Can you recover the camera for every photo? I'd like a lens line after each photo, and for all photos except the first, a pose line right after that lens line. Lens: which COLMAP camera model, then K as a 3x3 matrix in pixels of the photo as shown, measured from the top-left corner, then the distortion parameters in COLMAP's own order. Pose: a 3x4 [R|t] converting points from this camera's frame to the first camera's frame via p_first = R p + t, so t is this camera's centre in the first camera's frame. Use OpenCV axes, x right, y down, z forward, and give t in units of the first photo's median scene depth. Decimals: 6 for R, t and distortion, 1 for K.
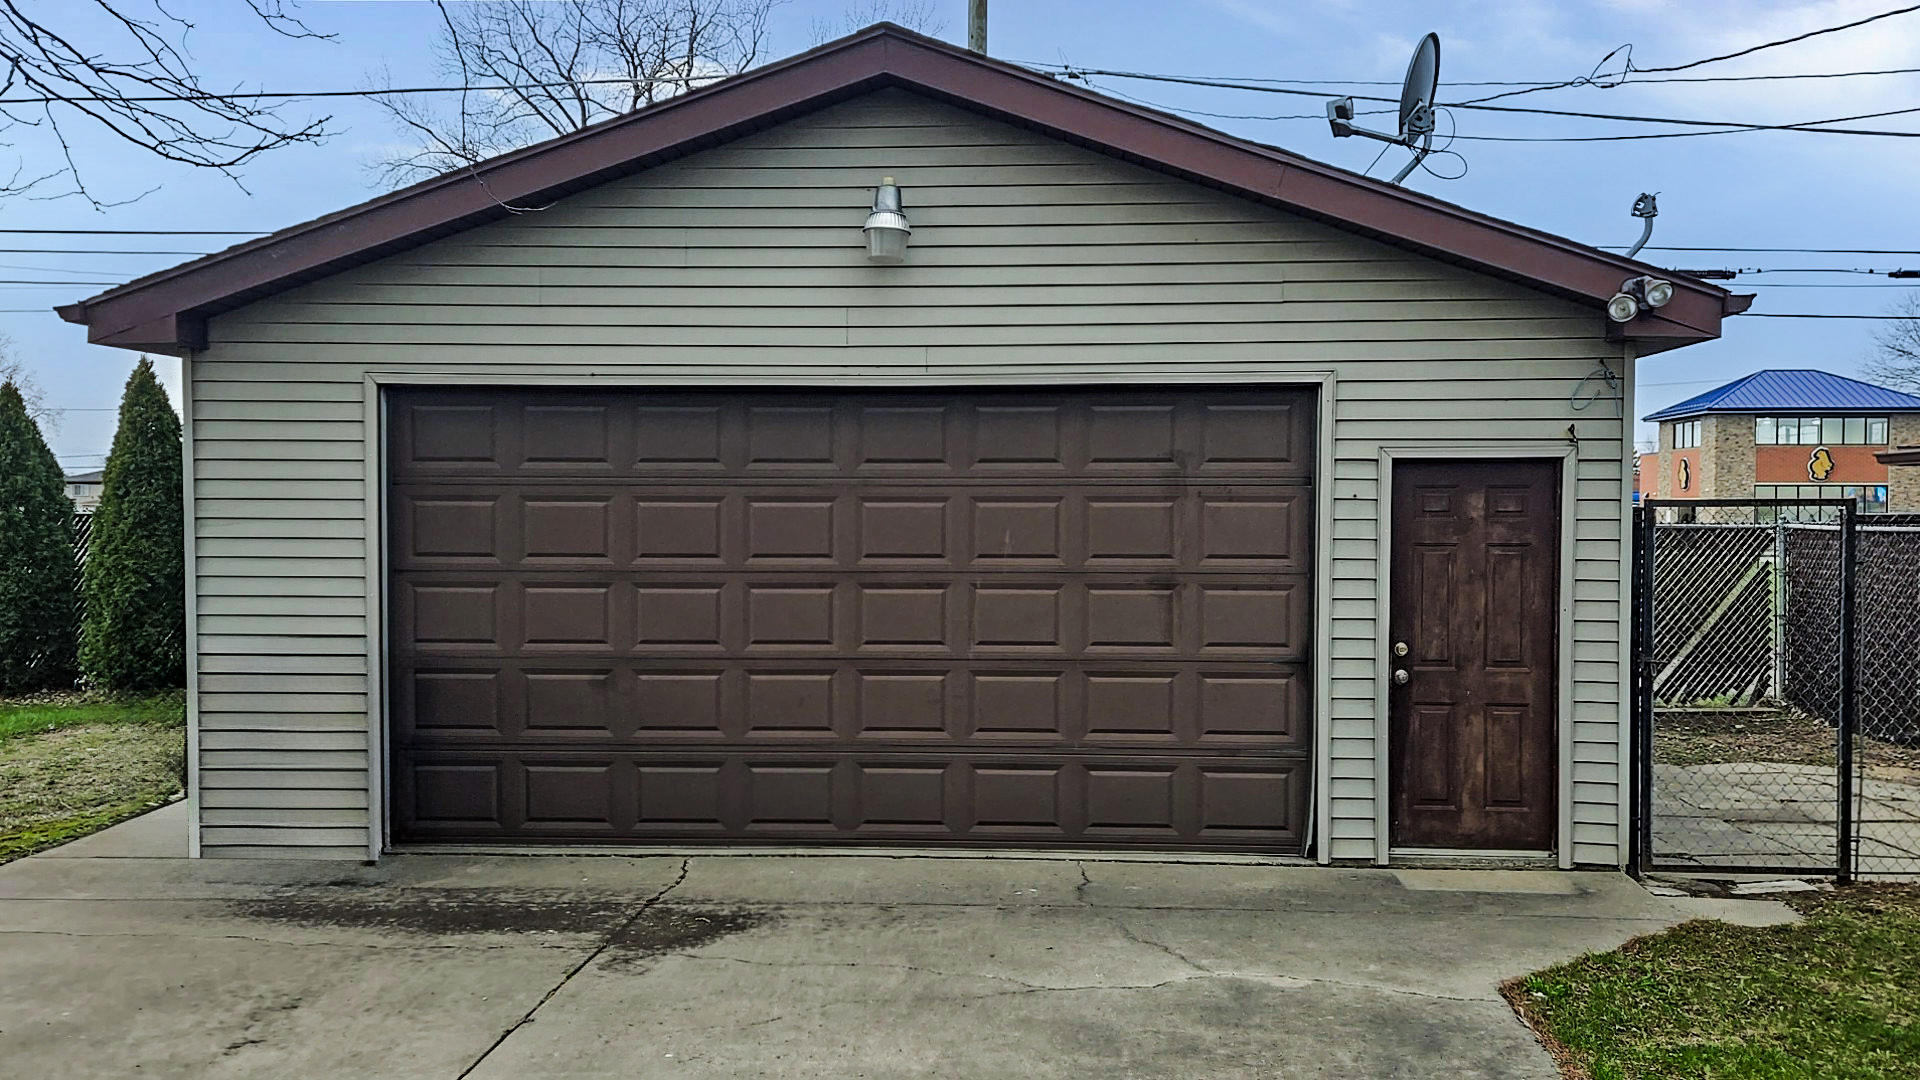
lens RADIAL K [[1695.7, 0, 959.9], [0, 1695.7, 530.8], [0, 0, 1]] dist [0.019201, -0.038459]
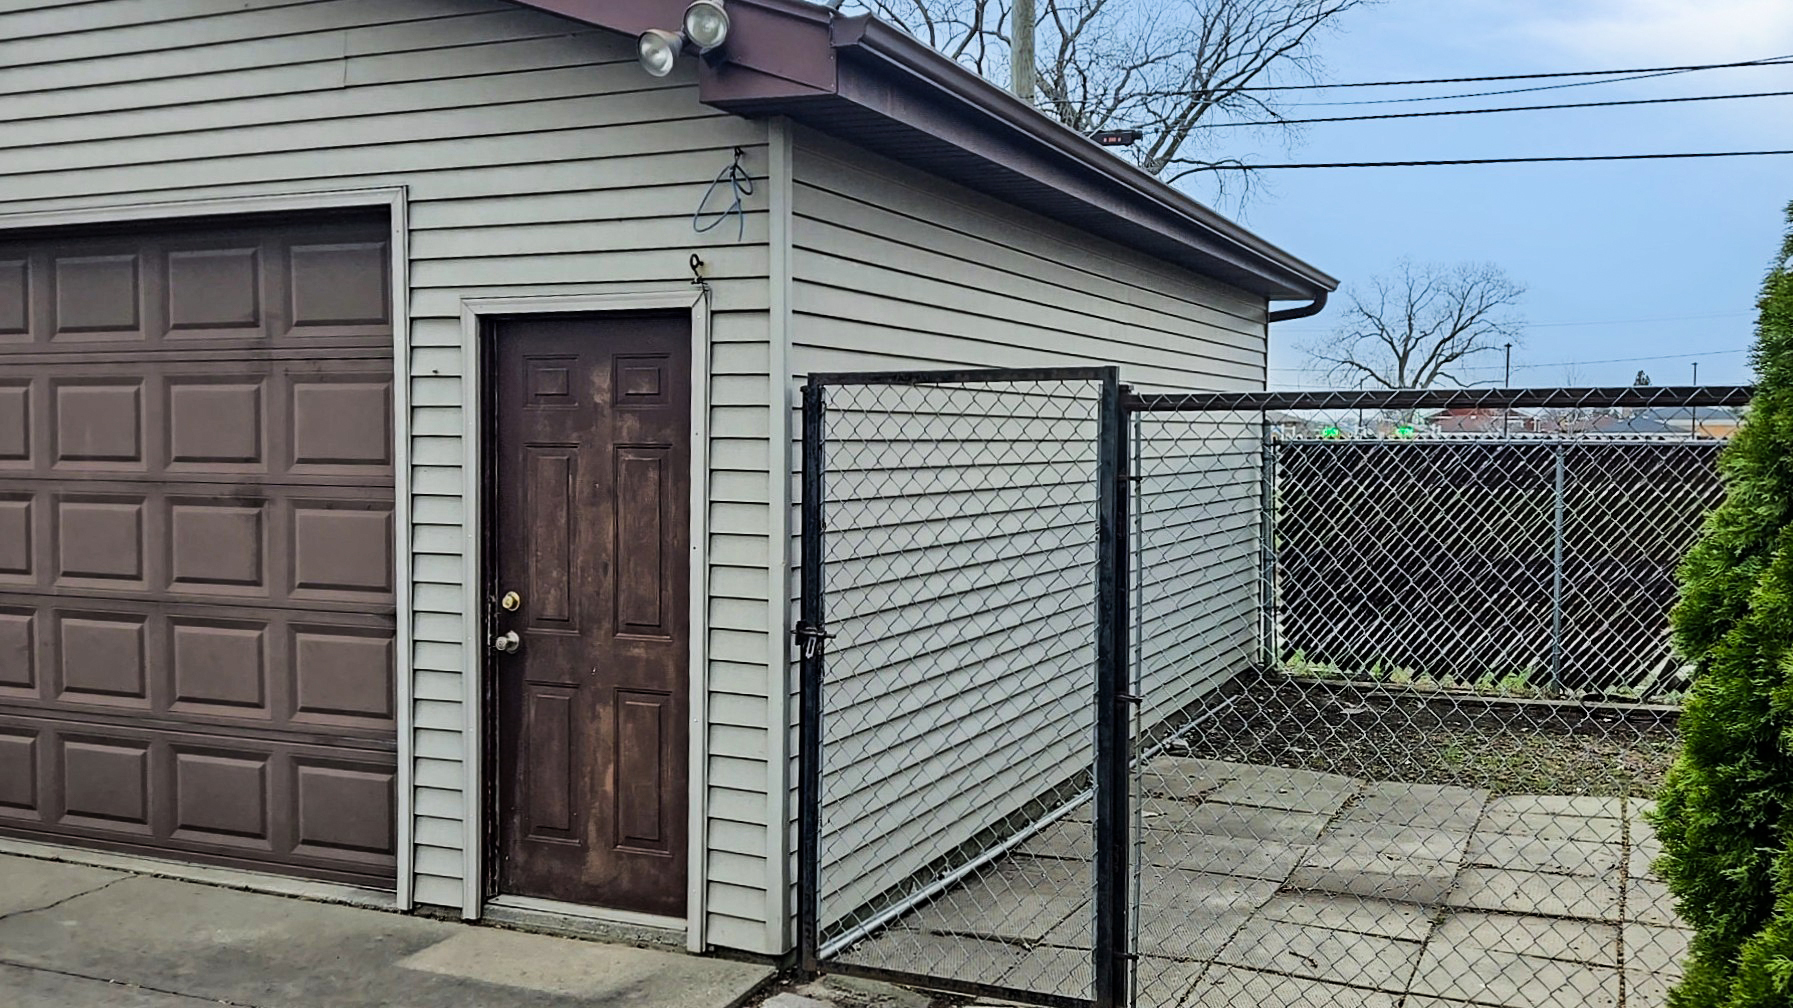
lens RADIAL K [[1678.7, 0, 897.7], [0, 1678.7, 512.9], [0, 0, 1]] dist [0.048124, 0.000000]
pose [[0.947828, 0.020252, -0.318139, 0.618767], [-0.014297, 0.999676, 0.021041, 0.018815], [0.318462, -0.015395, 0.947811, 0.420069]]
